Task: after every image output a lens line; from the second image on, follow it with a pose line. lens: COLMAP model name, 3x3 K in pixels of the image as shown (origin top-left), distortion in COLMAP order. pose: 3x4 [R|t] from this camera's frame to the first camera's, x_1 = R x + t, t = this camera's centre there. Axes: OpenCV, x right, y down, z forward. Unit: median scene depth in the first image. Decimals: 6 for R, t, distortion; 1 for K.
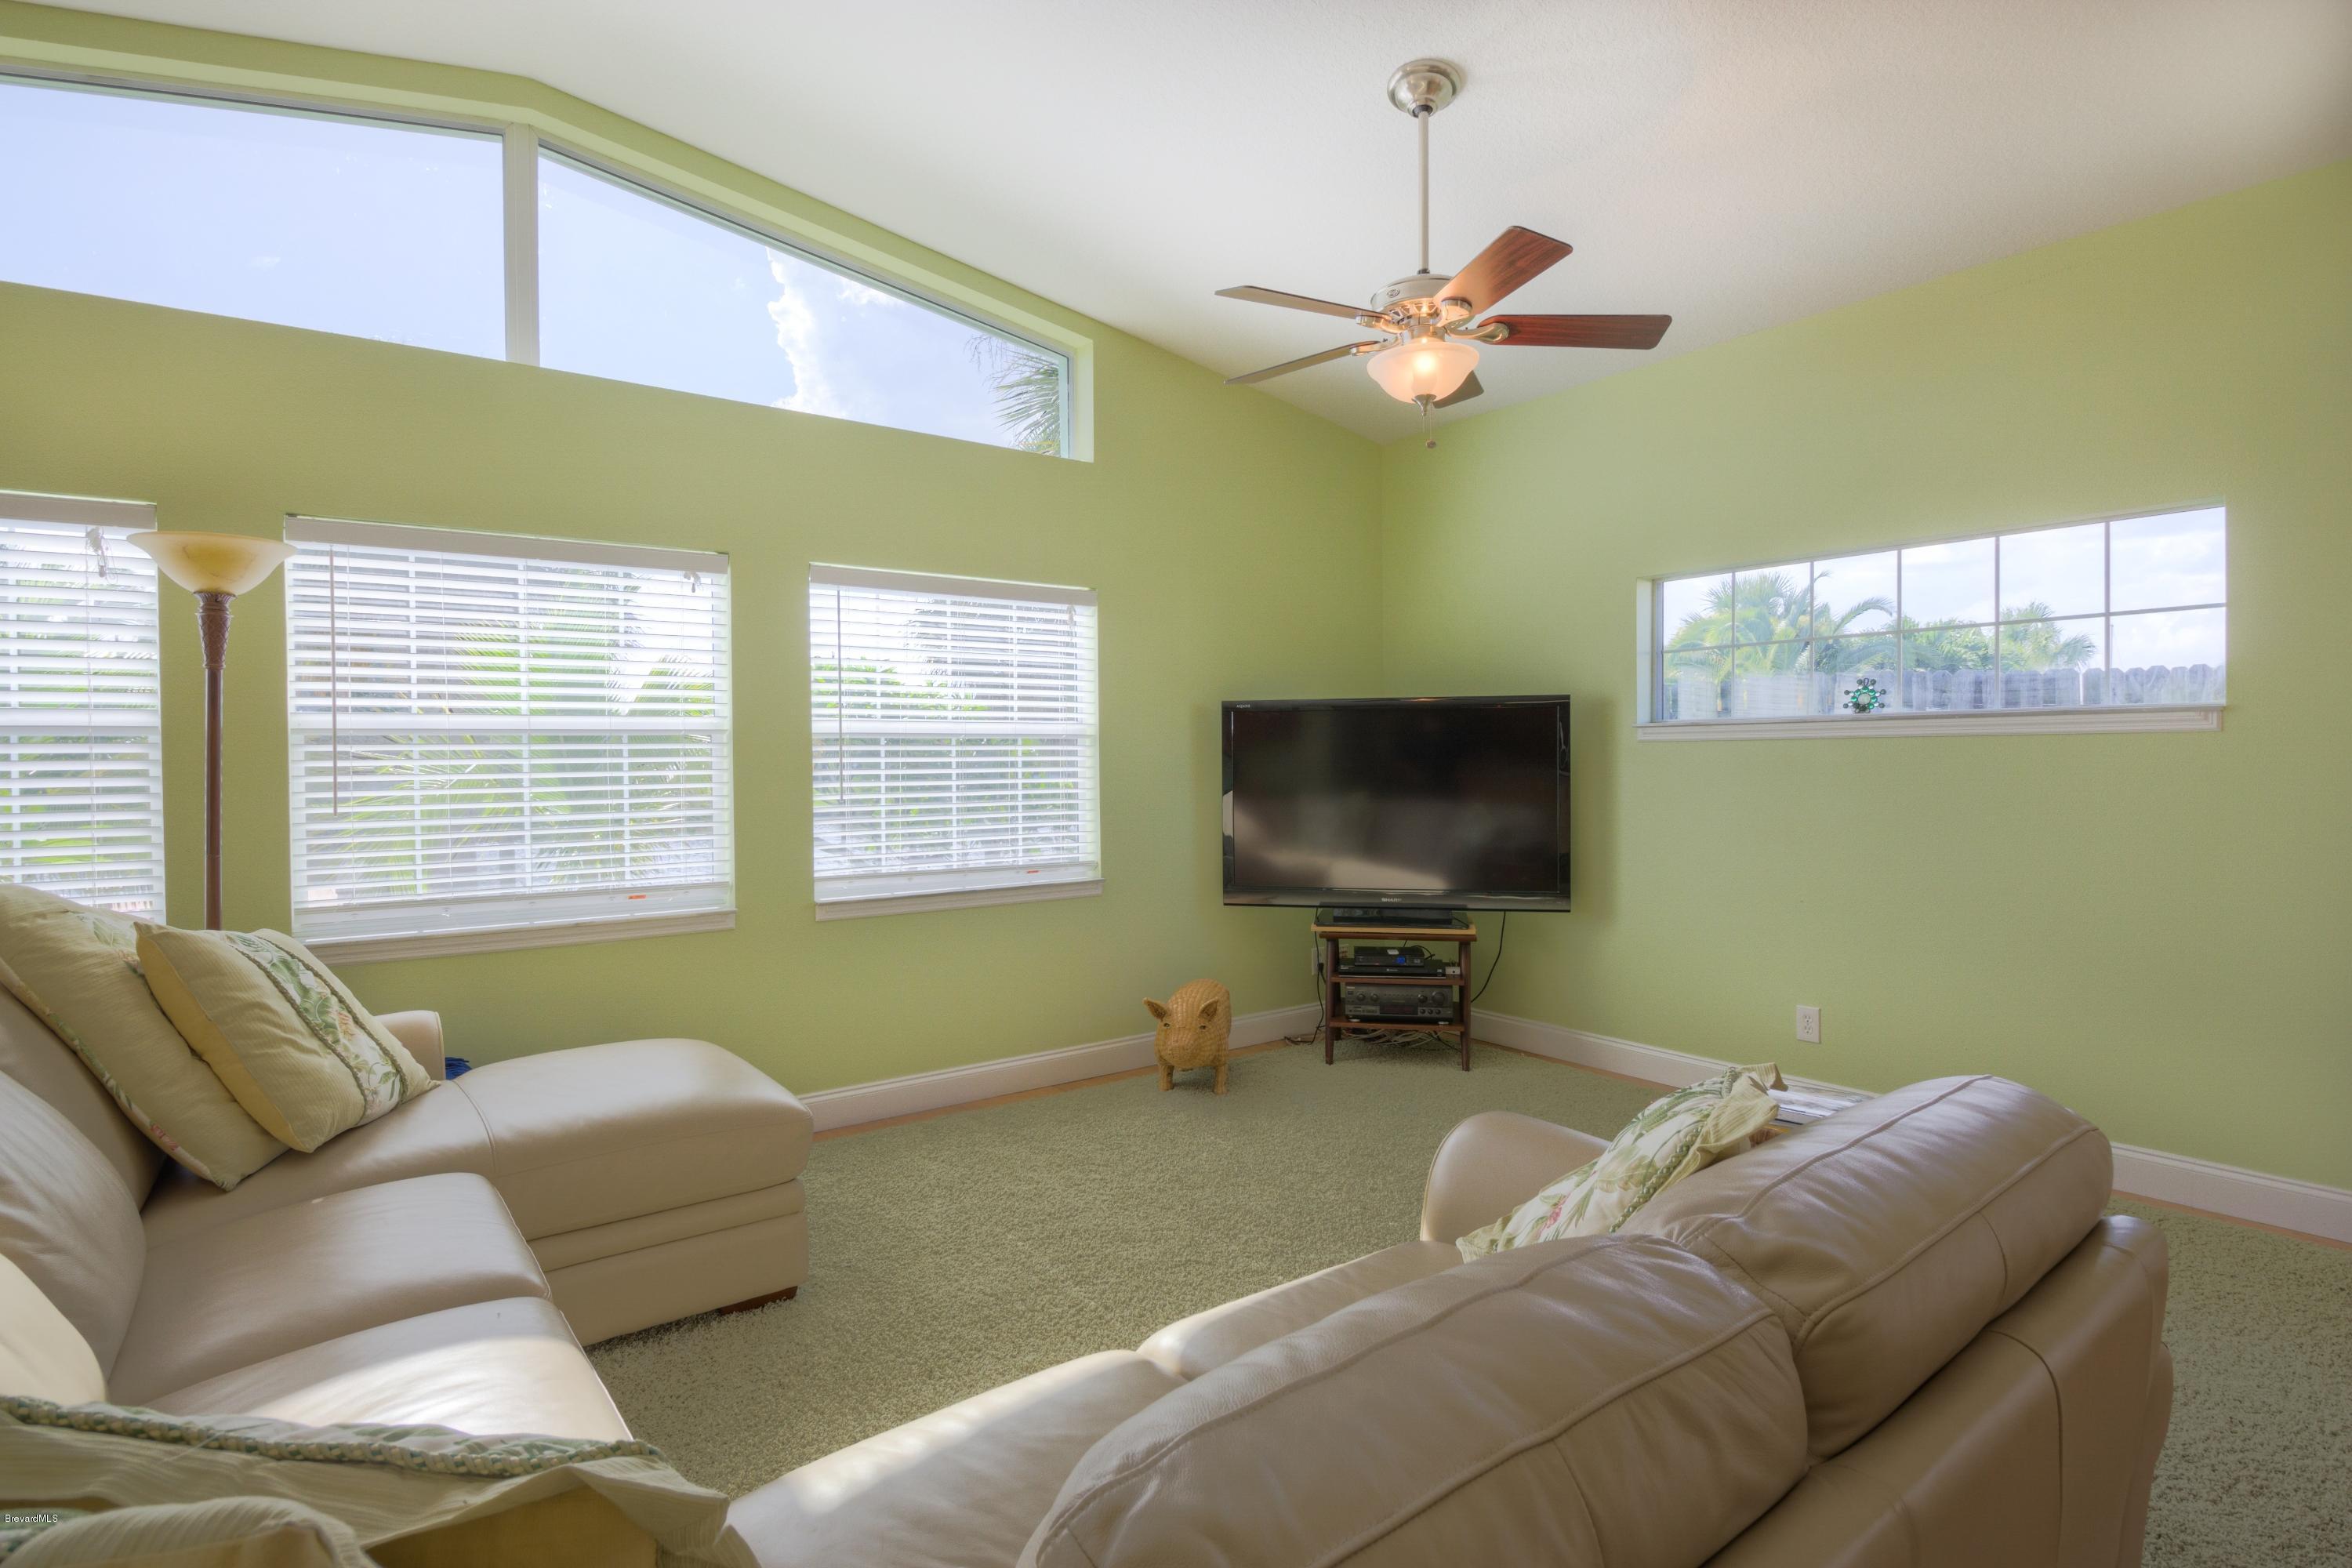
lens RADIAL K [[1187.0, 0, 1176.0], [0, 1187.0, 785.5], [0, 0, 1]] dist [0.009459, -0.014392]
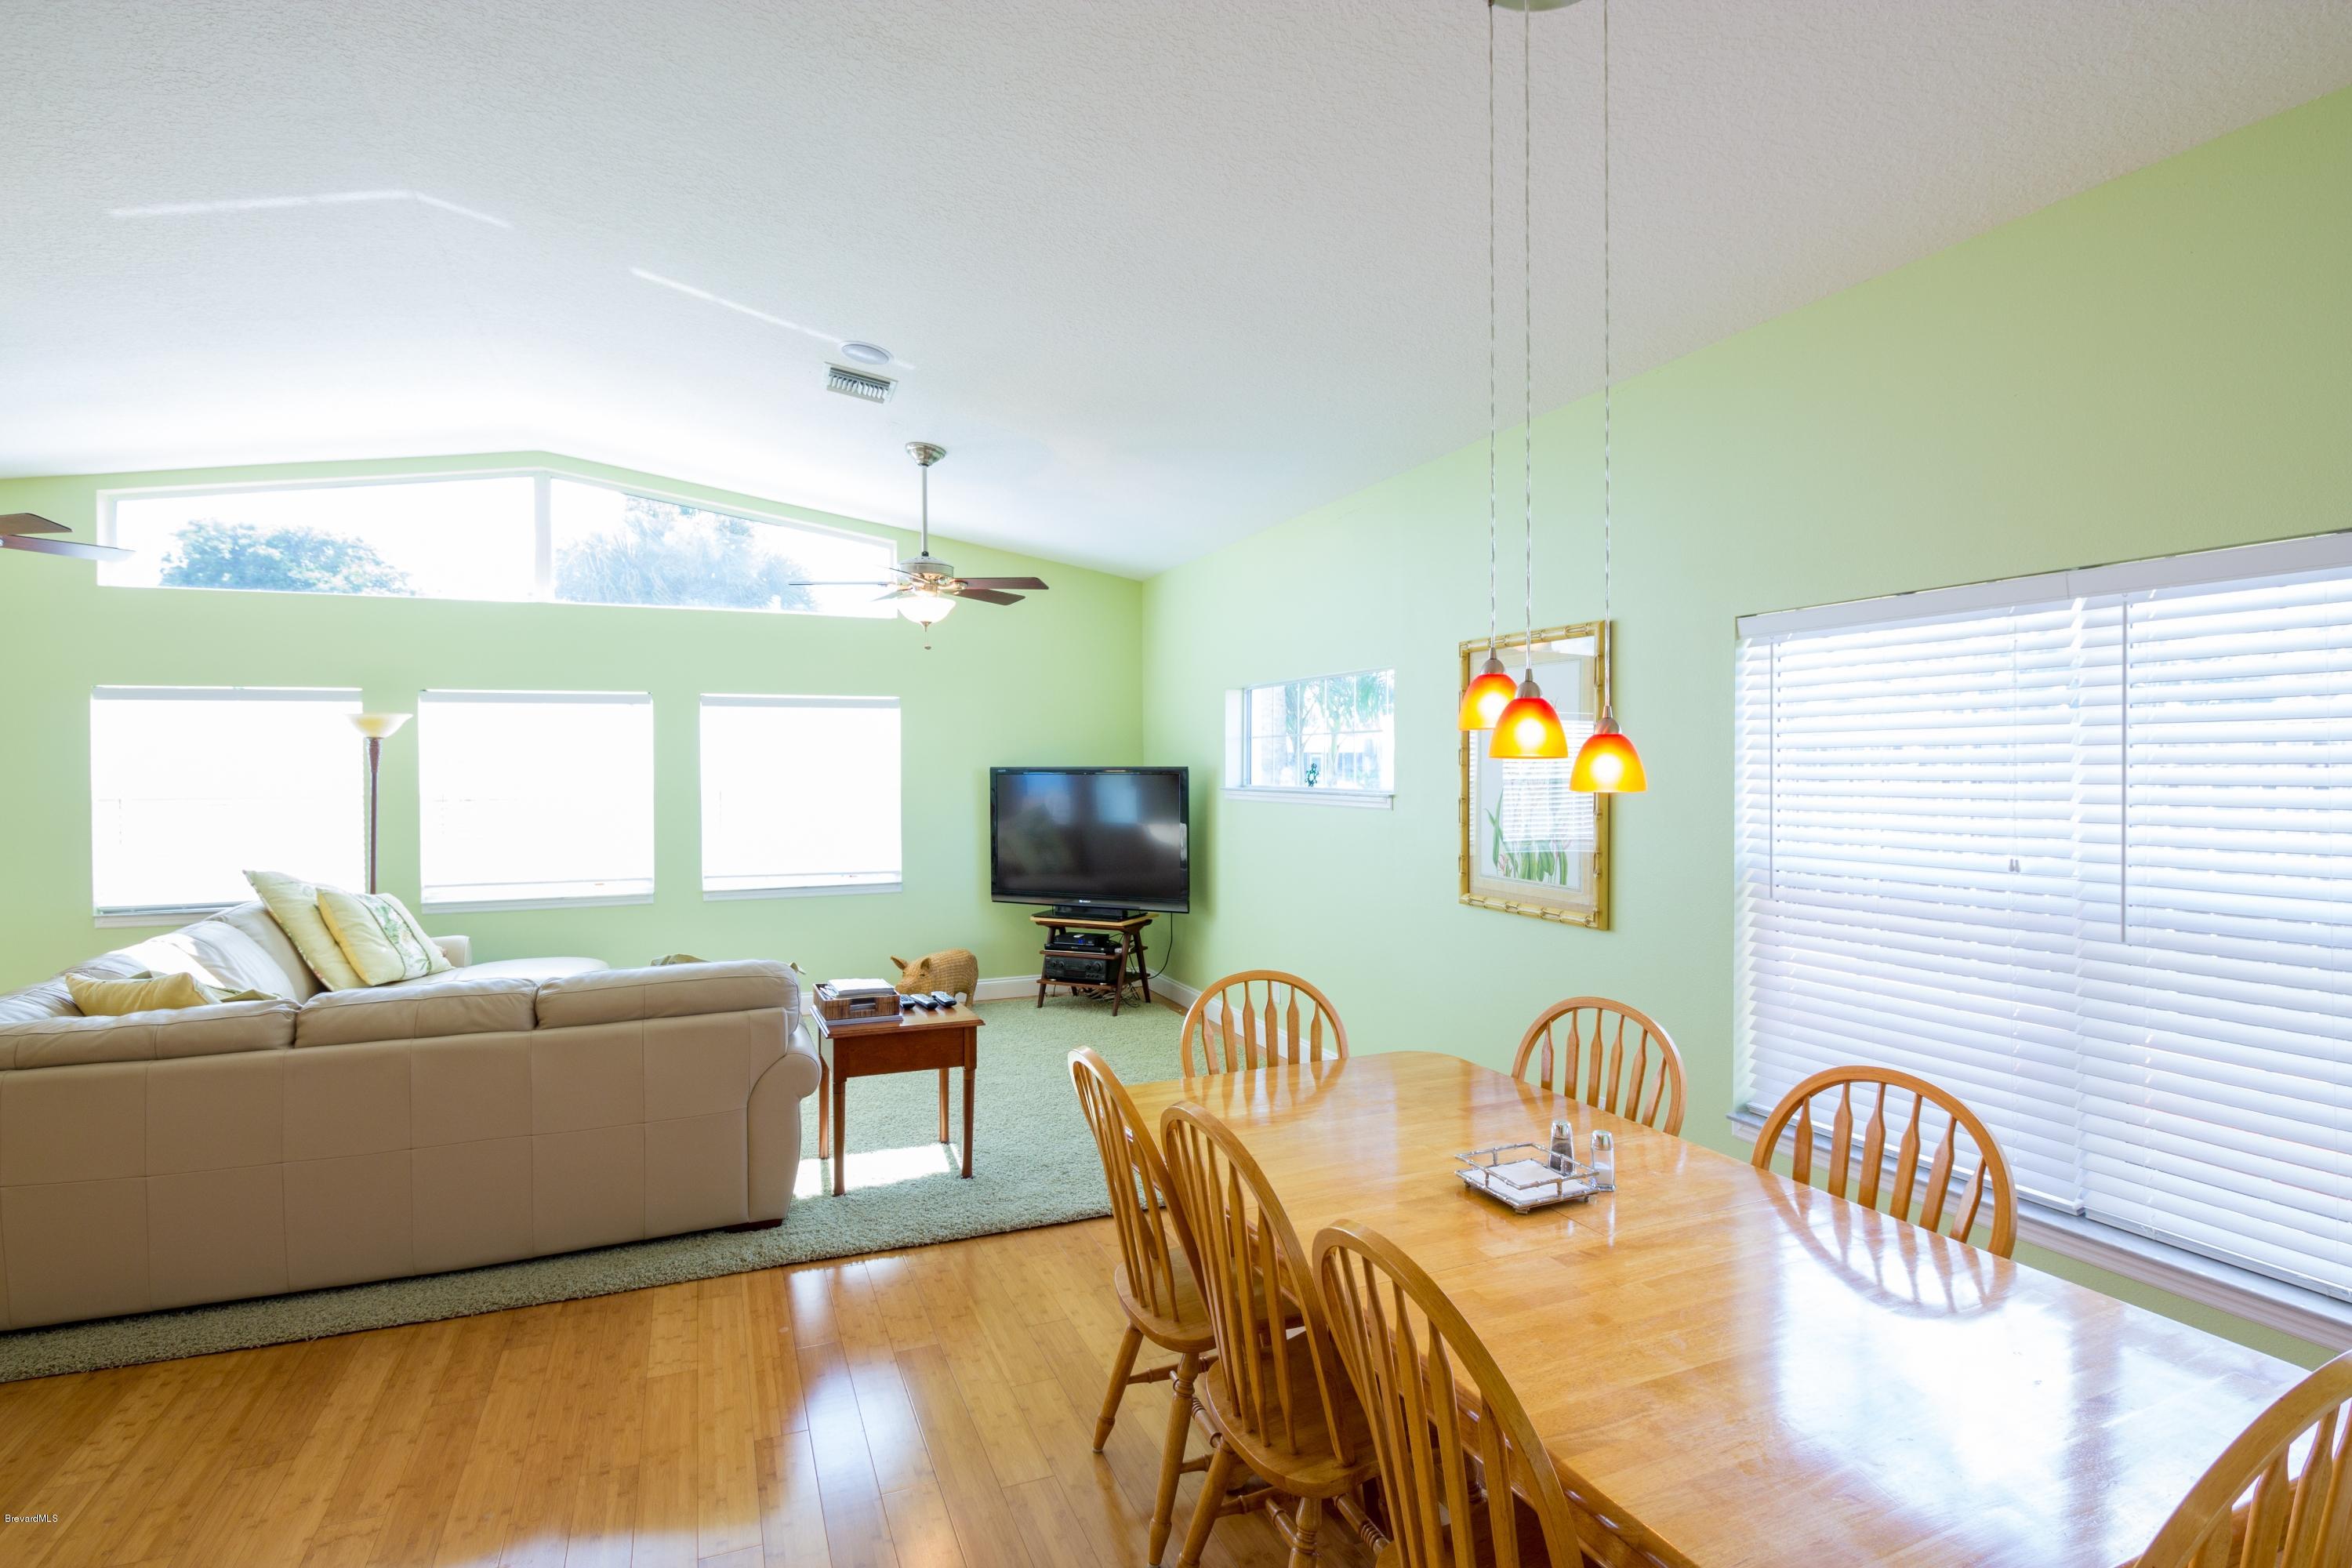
lens RADIAL K [[1187.0, 0, 1168.6], [0, 1187.0, 771.6], [0, 0, 1]] dist [0.009459, -0.014392]
pose [[0.969416, 0.006059, -0.245348, 0.986821], [-0.009608, 0.999866, -0.013269, -0.074140], [0.245235, 0.015220, 0.969344, -0.653340]]
